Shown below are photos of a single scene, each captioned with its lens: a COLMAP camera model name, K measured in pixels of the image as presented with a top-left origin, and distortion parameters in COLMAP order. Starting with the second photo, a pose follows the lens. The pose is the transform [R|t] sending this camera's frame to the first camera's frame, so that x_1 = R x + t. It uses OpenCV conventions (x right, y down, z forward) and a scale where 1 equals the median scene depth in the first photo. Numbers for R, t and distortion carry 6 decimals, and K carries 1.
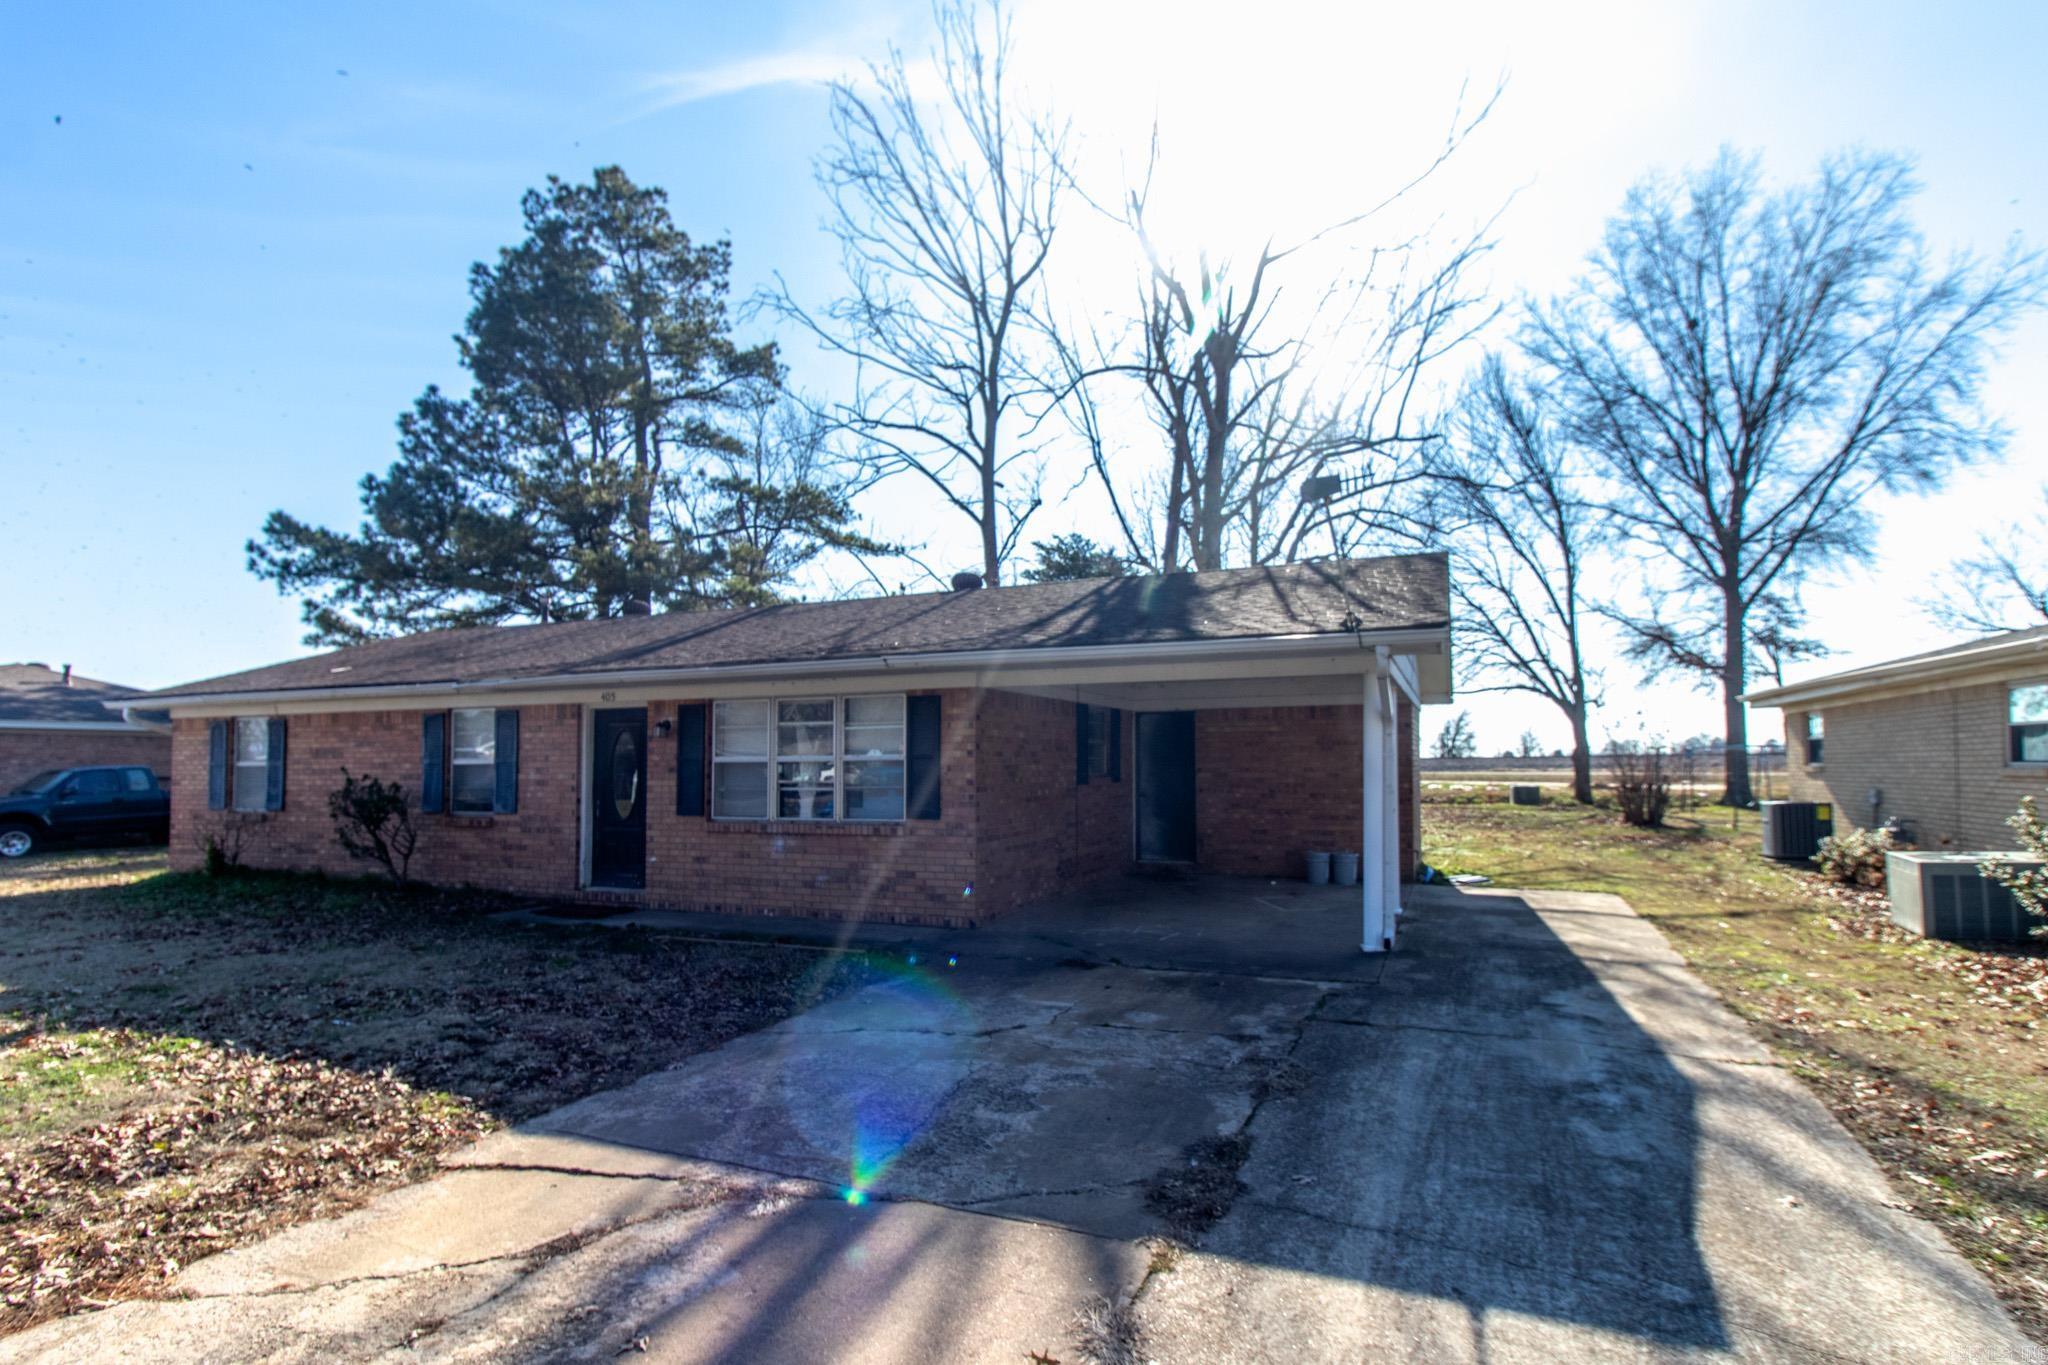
lens RADIAL K [[948.8, 0, 1022.9], [0, 948.8, 795.7], [0, 0, 1]] dist [0.001386, 0.000129]
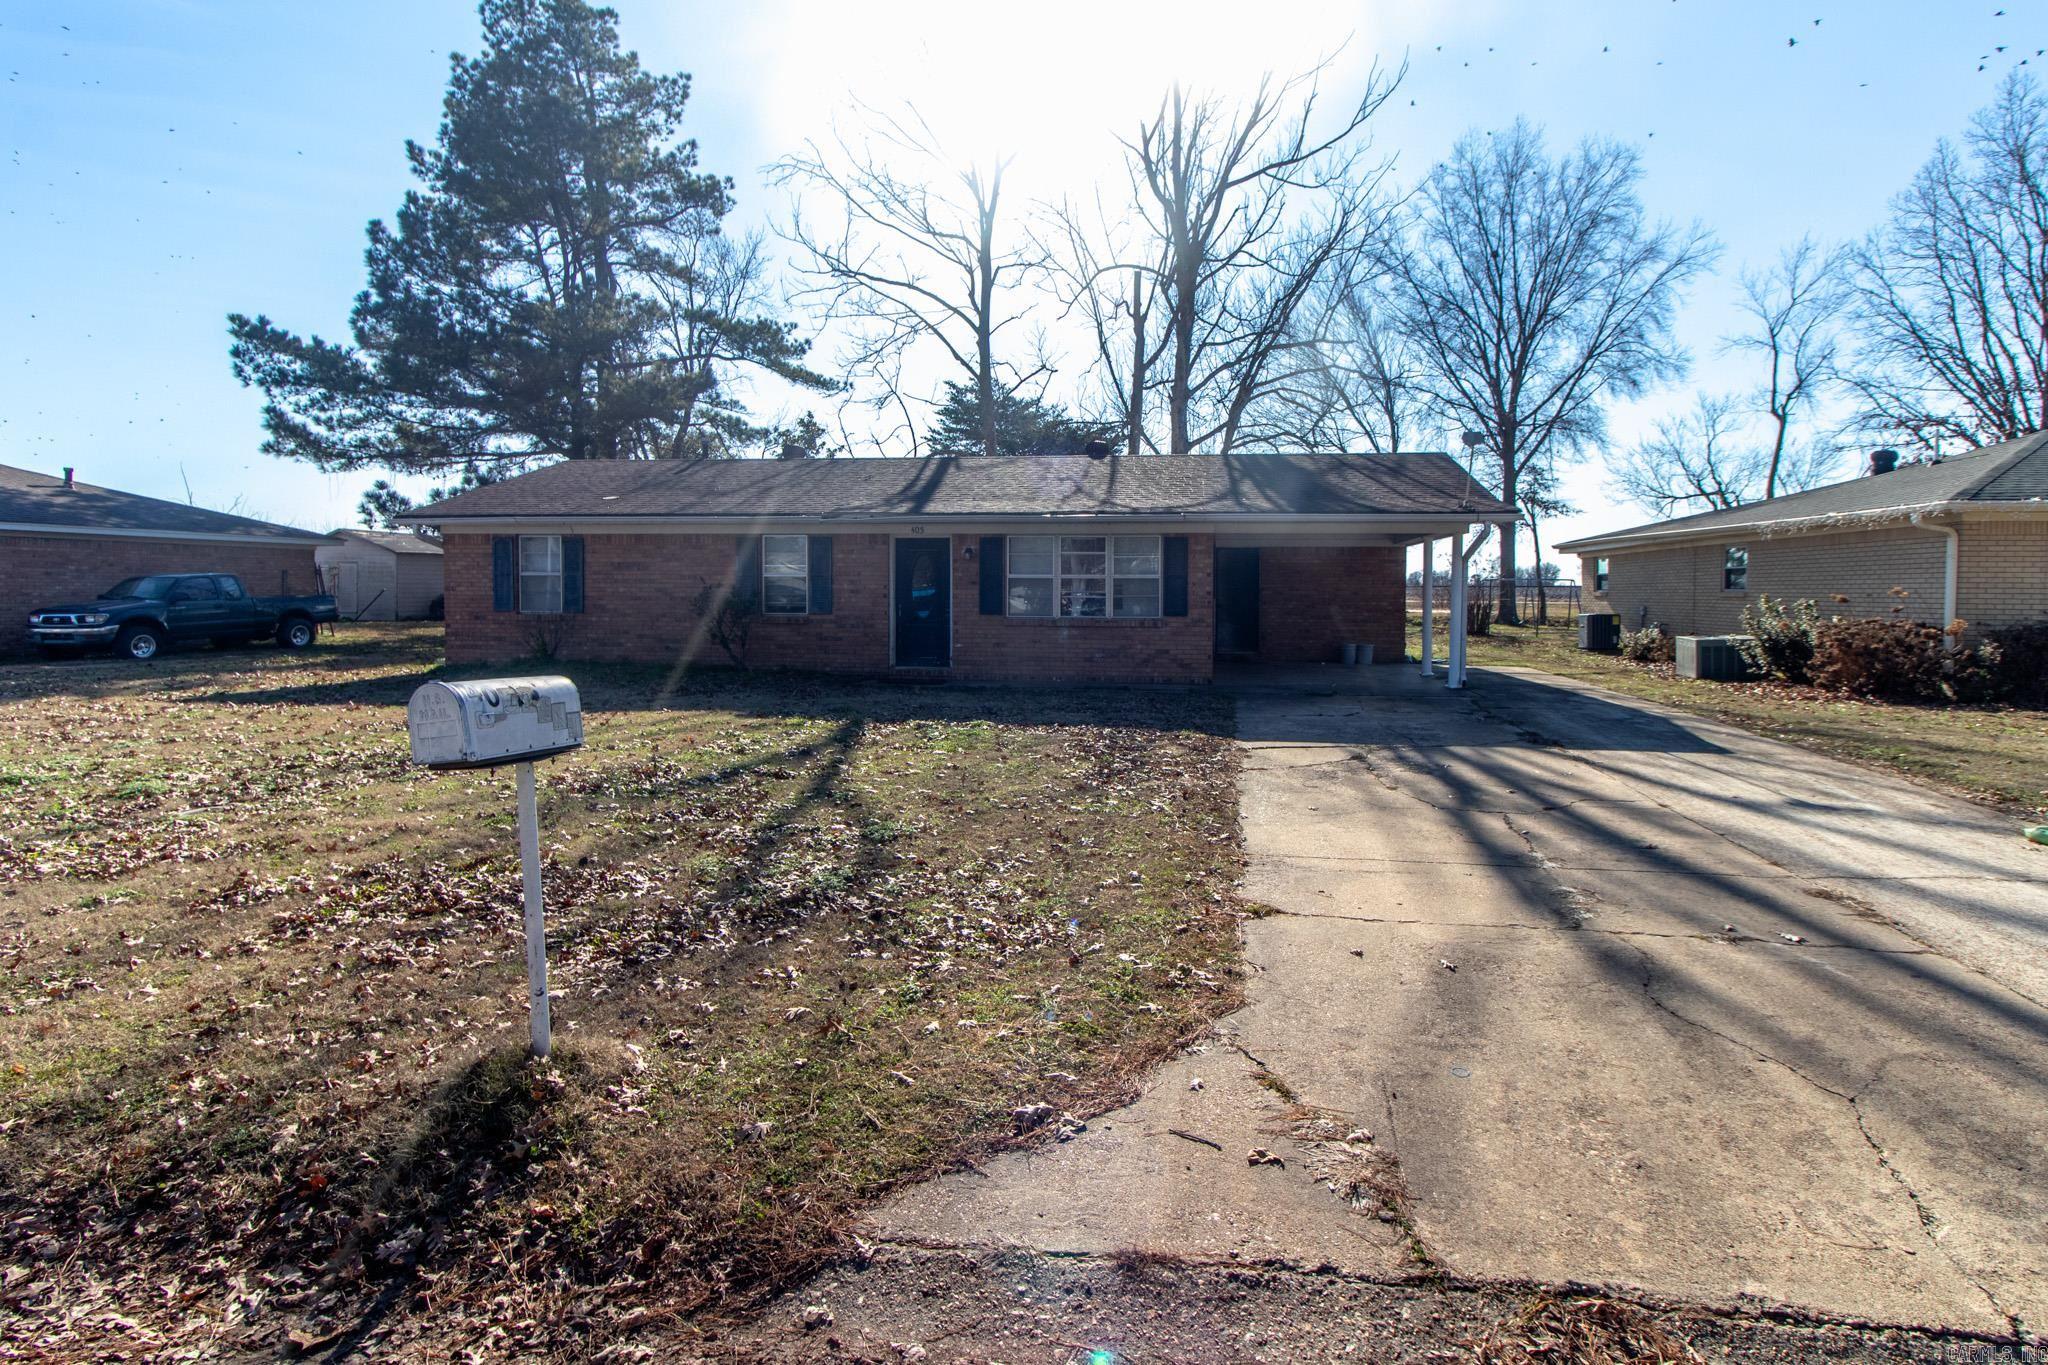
lens RADIAL K [[956.7, 0, 1024.0], [0, 956.7, 682.5], [0, 0, 1]] dist [-0.002924, -0.000492]
pose [[0.971822, -0.010332, 0.235488, -0.247104], [-0.004908, 0.997935, 0.064036, 0.011545], [-0.235664, -0.063388, 0.969765, -0.165924]]
